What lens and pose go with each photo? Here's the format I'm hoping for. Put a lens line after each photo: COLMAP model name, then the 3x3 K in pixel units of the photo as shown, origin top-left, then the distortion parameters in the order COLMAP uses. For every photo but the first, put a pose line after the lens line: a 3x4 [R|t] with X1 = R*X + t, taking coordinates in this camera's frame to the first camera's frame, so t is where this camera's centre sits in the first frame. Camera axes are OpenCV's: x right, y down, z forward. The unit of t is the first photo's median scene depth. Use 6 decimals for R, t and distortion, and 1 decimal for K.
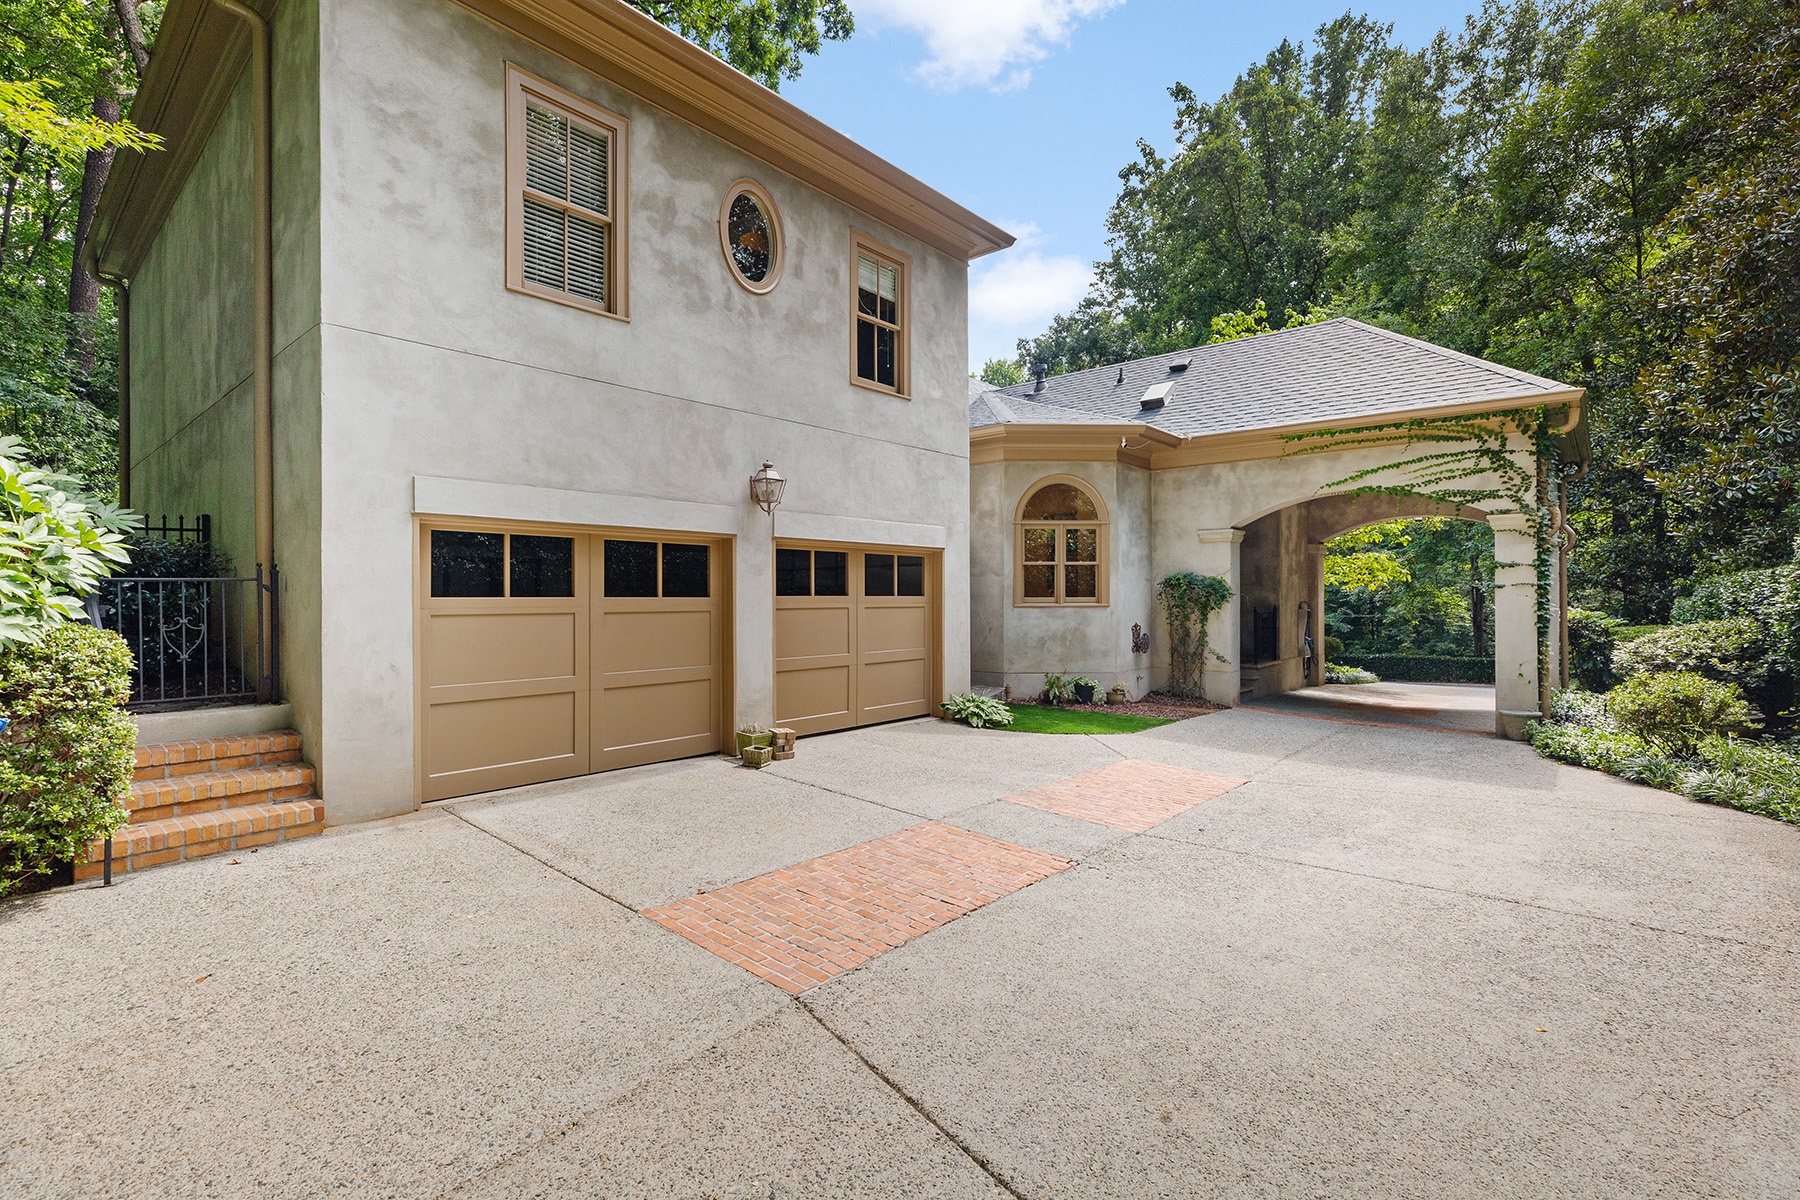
lens RADIAL K [[807.3, 0, 898.7], [0, 807.3, 638.7], [0, 0, 1]] dist [0.024325, 0.000062]
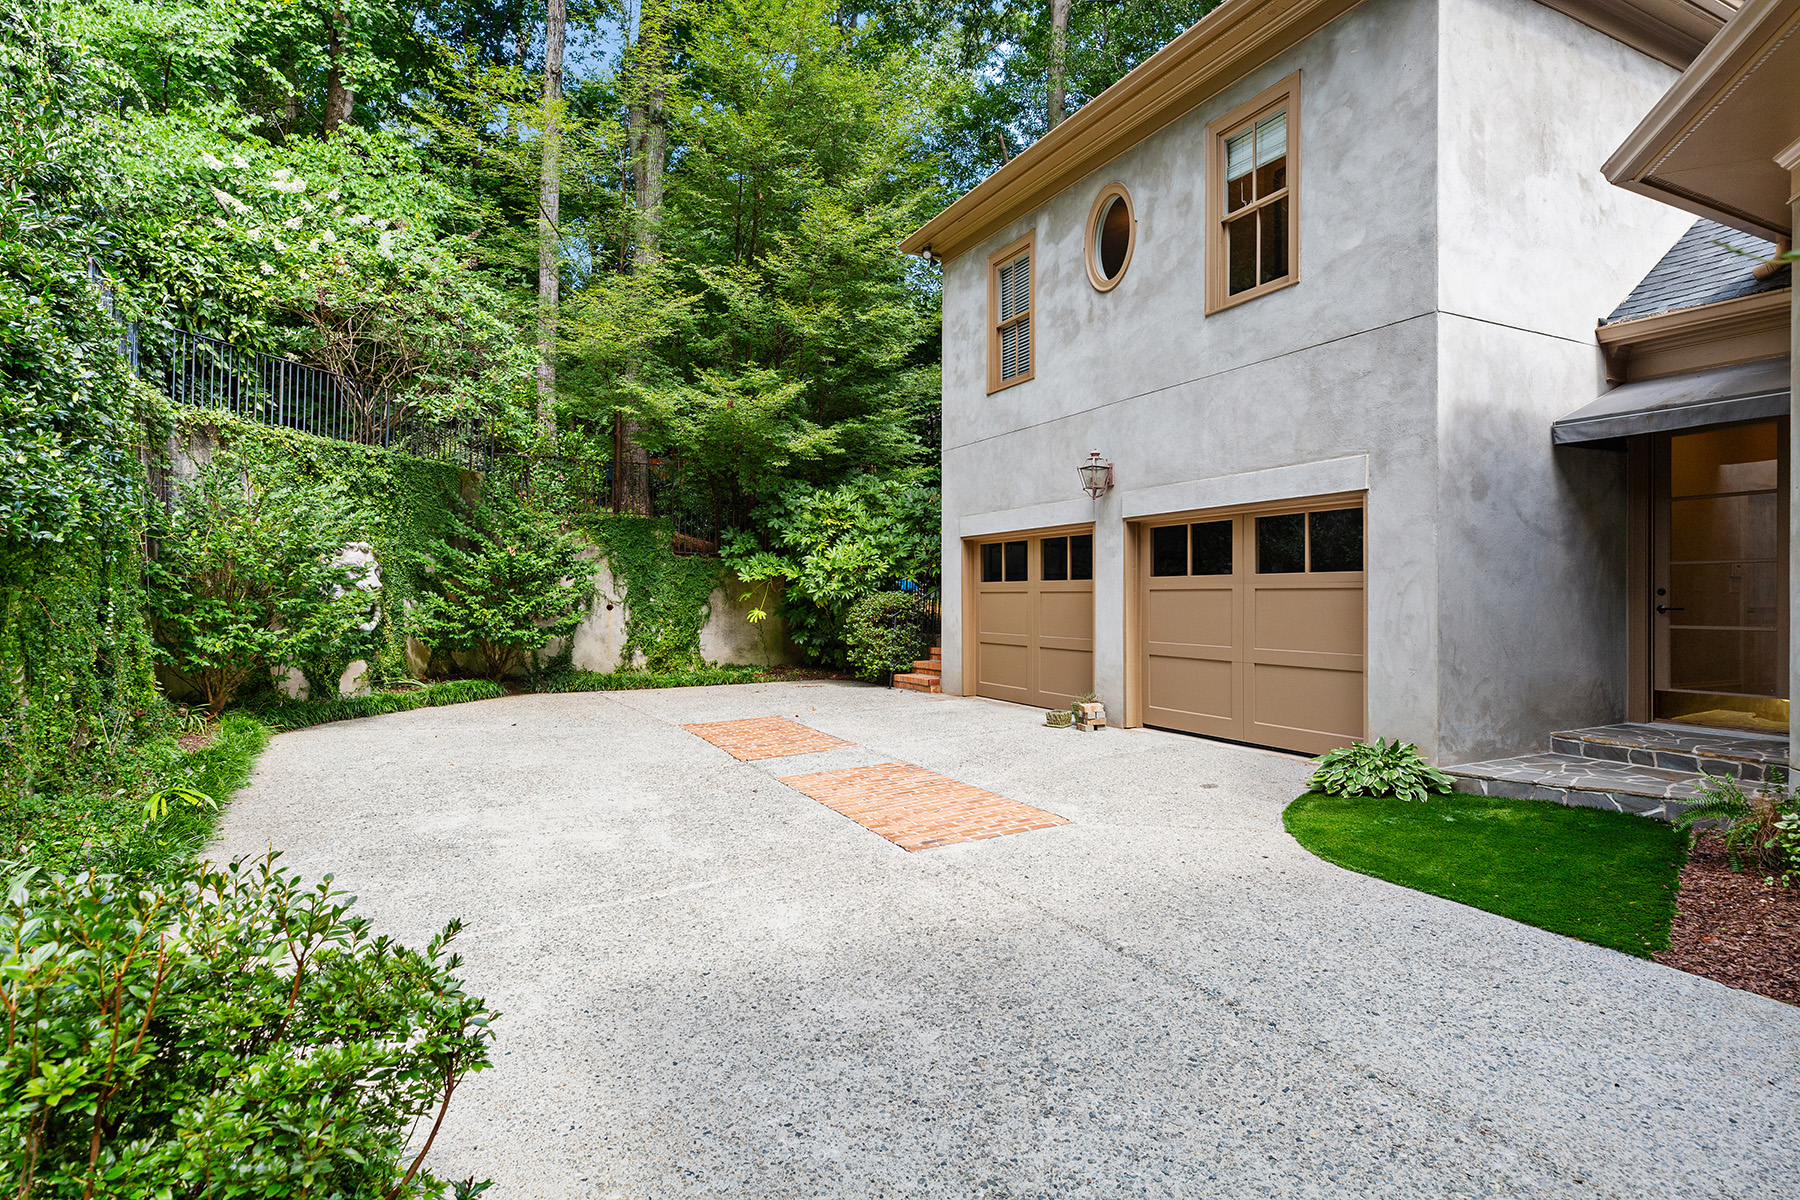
lens RADIAL K [[943.4, 0, 900.0], [0, 943.4, 600.0], [0, 0, 1]] dist [-0.000366, 0.000009]
pose [[-0.363805, 0.031439, -0.930945, 0.937073], [-0.016984, 0.999040, 0.040376, -0.060332], [0.931320, 0.030500, -0.362922, 1.051301]]
